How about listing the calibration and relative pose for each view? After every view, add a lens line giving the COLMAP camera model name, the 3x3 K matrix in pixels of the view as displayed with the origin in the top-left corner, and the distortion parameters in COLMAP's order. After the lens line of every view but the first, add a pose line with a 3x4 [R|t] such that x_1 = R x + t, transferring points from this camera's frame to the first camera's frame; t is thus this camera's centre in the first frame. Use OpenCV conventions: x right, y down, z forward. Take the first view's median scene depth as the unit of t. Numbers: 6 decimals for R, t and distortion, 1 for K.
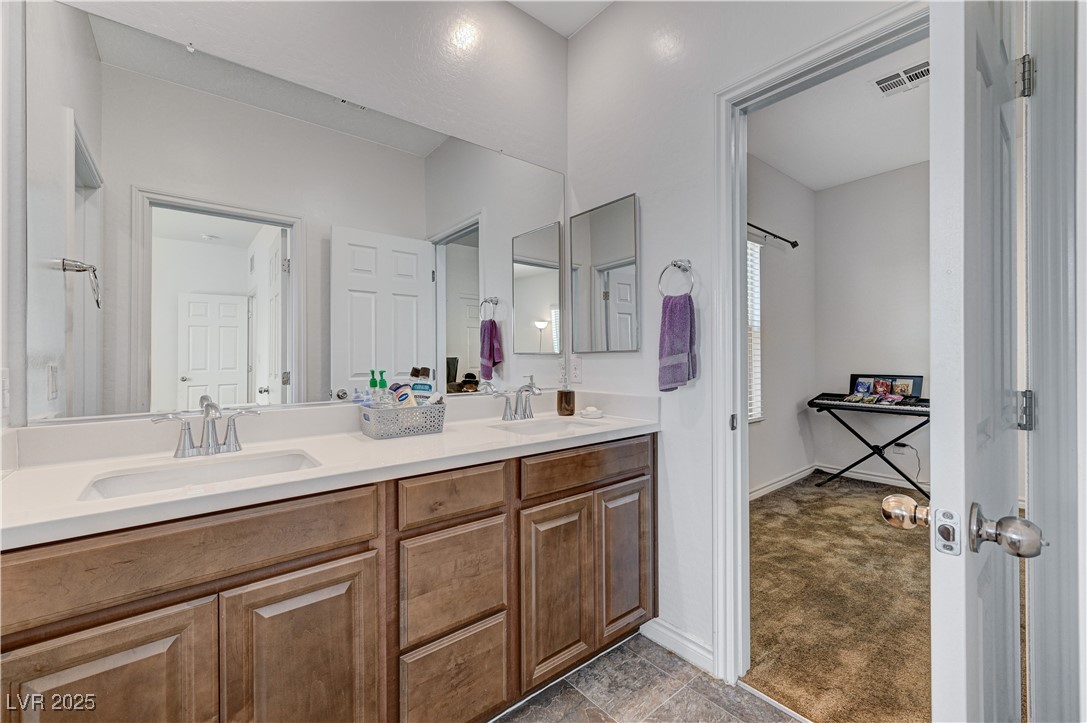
lens RADIAL K [[444.7, 0, 543.5], [0, 444.7, 361.5], [0, 0, 1]] dist [-0.000326, -0.000030]
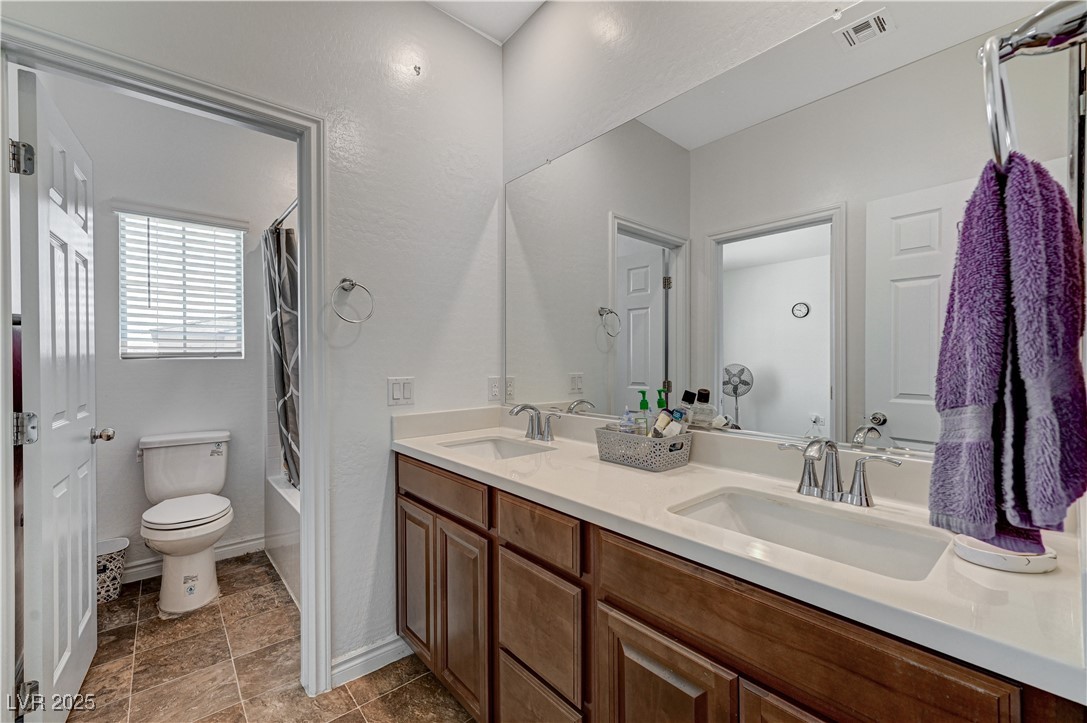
lens RADIAL K [[446.1, 0, 546.2], [0, 446.1, 369.6], [0, 0, 1]] dist [0.000038, 0.000059]
pose [[0.024453, 0.014703, -0.999593, 0.616515], [-0.005084, 0.999881, 0.014582, -0.040347], [0.999688, 0.004725, 0.024525, 0.849876]]
